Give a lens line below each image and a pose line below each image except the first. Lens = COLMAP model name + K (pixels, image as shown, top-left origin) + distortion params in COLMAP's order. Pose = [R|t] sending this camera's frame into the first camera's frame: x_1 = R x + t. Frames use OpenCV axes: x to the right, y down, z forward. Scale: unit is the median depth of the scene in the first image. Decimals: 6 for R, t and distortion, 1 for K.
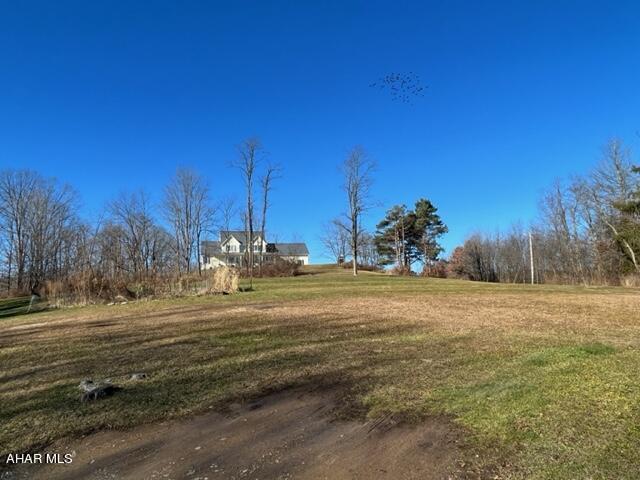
lens RADIAL K [[411.2, 0, 328.2], [0, 411.2, 241.3], [0, 0, 1]] dist [0.000957, 0.000038]
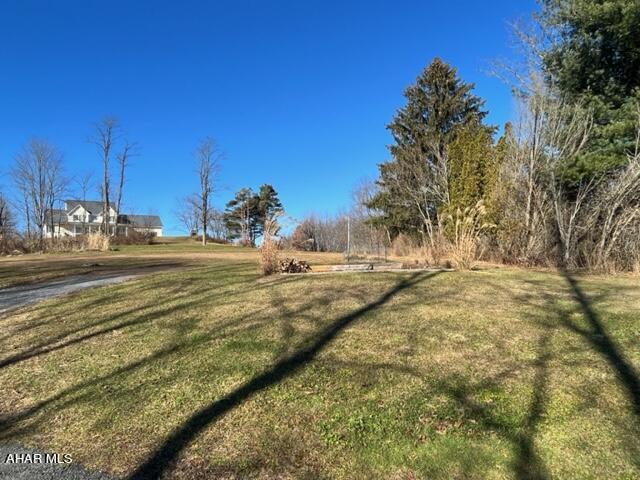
lens RADIAL K [[414.3, 0, 320.0], [0, 414.3, 240.0], [0, 0, 1]] dist [0.000358, -0.001438]
pose [[0.949029, 0.029105, 0.313842, 0.005226], [-0.045779, 0.997897, 0.045890, -0.003255], [-0.311846, -0.057919, 0.948366, -0.201060]]
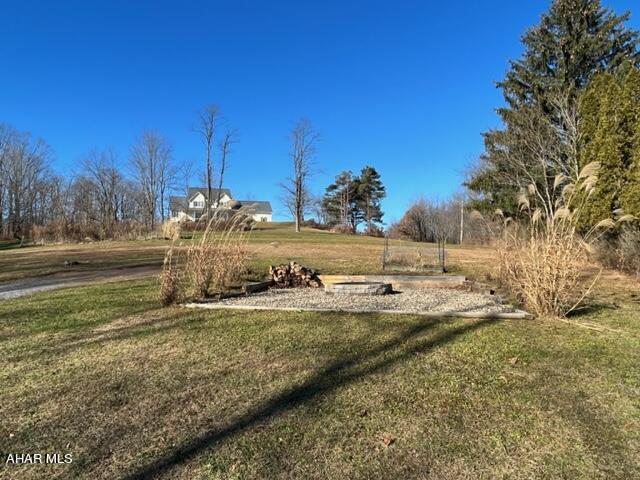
lens RADIAL K [[414.3, 0, 320.0], [0, 414.3, 240.0], [0, 0, 1]] dist [0.000358, -0.001438]
pose [[0.998946, 0.033675, 0.031179, 0.073235], [-0.036509, 0.994779, 0.095303, -0.006436], [-0.027807, -0.096341, 0.994960, -0.130099]]
